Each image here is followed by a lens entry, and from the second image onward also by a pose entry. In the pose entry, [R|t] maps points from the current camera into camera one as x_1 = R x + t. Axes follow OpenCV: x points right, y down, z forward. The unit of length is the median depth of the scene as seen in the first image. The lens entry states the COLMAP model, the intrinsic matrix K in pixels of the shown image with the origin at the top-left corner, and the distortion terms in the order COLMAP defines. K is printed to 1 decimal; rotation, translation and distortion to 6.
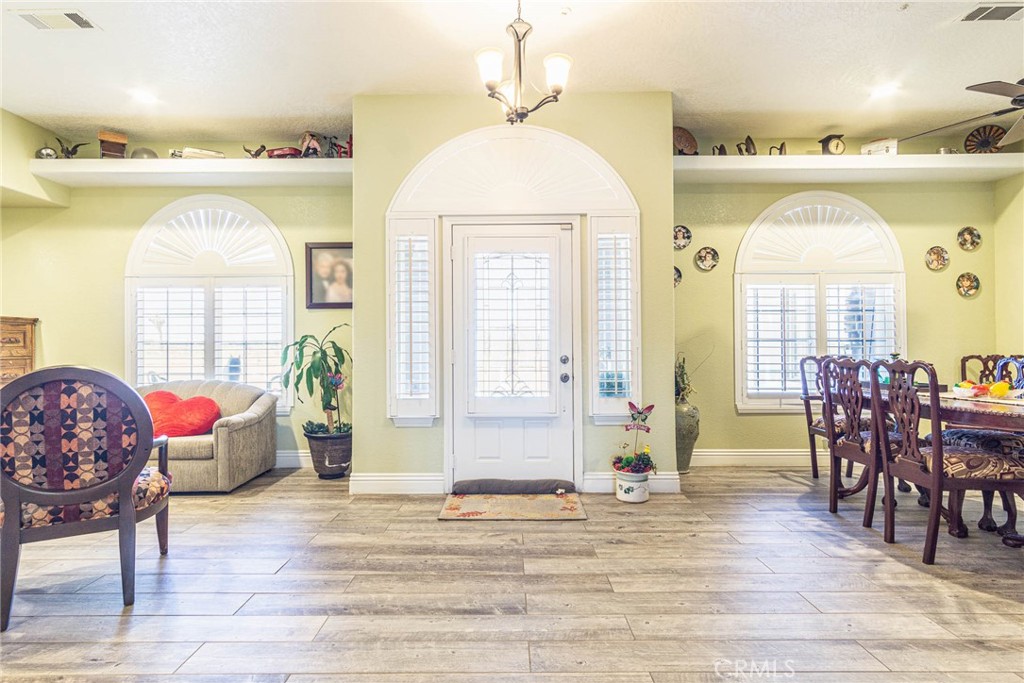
lens RADIAL K [[545.1, 0, 505.7], [0, 545.1, 341.5], [0, 0, 1]] dist [0.006668, 0.001748]
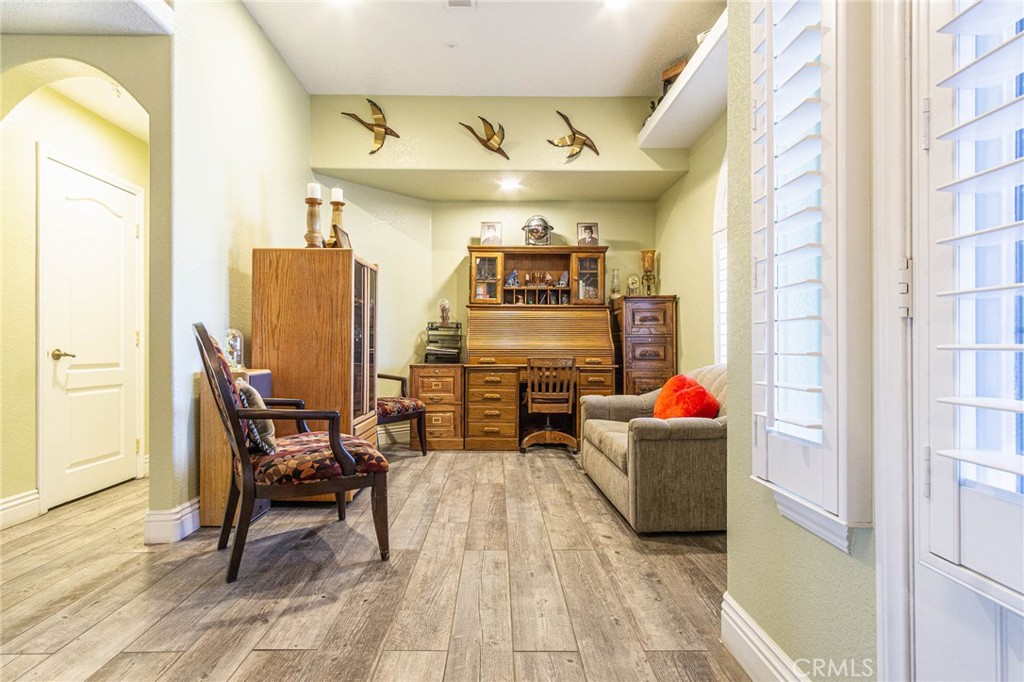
lens RADIAL K [[545.1, 0, 498.3], [0, 545.1, 346.5], [0, 0, 1]] dist [0.006668, 0.001748]
pose [[0.010482, 0.004338, -0.999936, 0.134768], [0.013691, 0.999896, 0.004481, 0.048860], [0.999851, -0.013737, 0.010421, 0.821476]]
